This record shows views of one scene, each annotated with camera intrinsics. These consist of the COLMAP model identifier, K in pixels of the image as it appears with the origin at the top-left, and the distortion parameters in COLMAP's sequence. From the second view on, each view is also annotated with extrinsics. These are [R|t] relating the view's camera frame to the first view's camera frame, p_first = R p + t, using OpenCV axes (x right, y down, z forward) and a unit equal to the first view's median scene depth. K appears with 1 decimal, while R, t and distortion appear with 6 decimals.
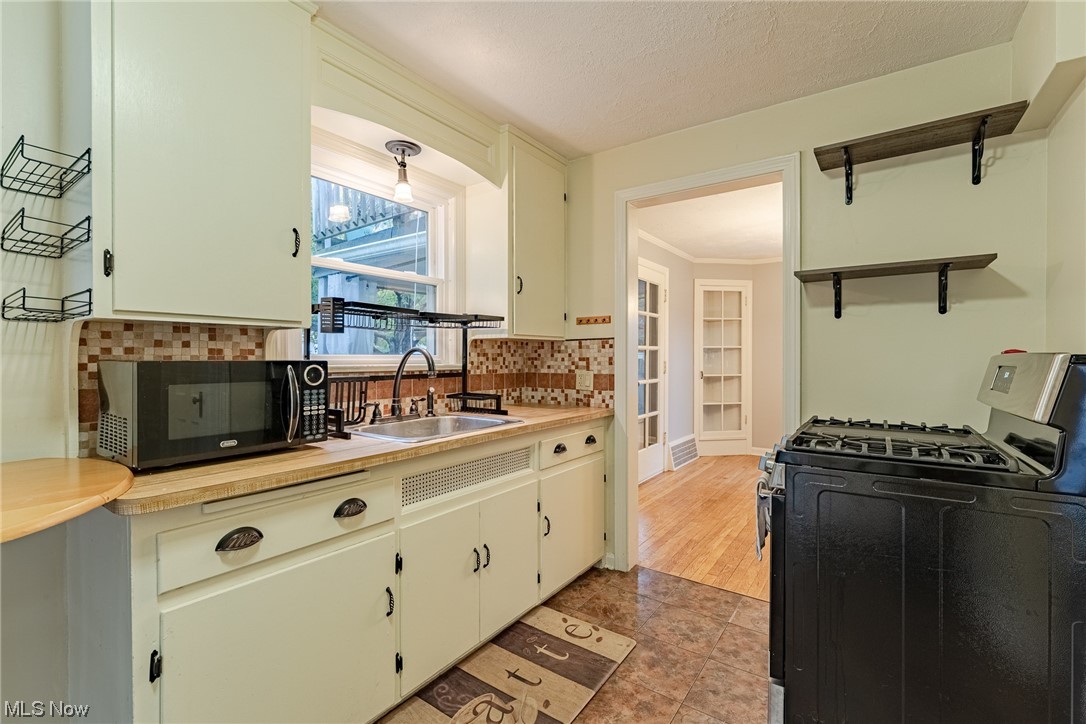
lens RADIAL K [[470.5, 0, 546.3], [0, 470.5, 366.6], [0, 0, 1]] dist [-0.002132, -0.000441]
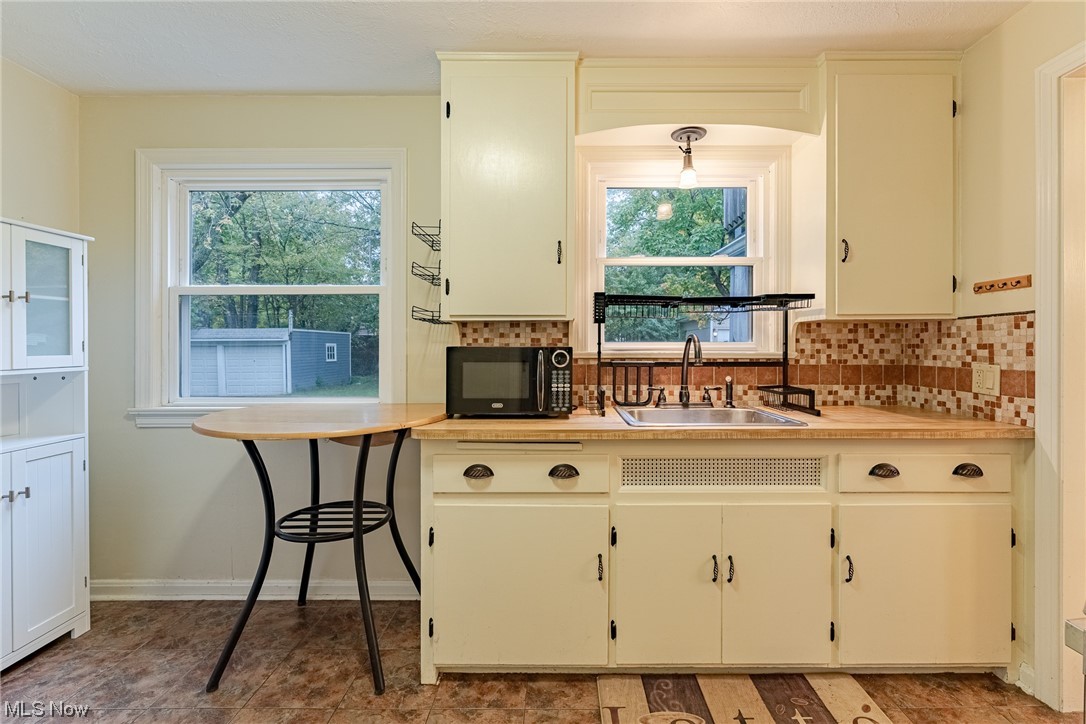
lens RADIAL K [[470.5, 0, 542.0], [0, 470.5, 351.0], [0, 0, 1]] dist [-0.002132, -0.000441]
pose [[0.586483, 0.007376, -0.809928, 0.317888], [-0.014407, 0.999895, -0.001326, 0.000368], [0.809833, 0.012447, 0.586528, 0.165413]]
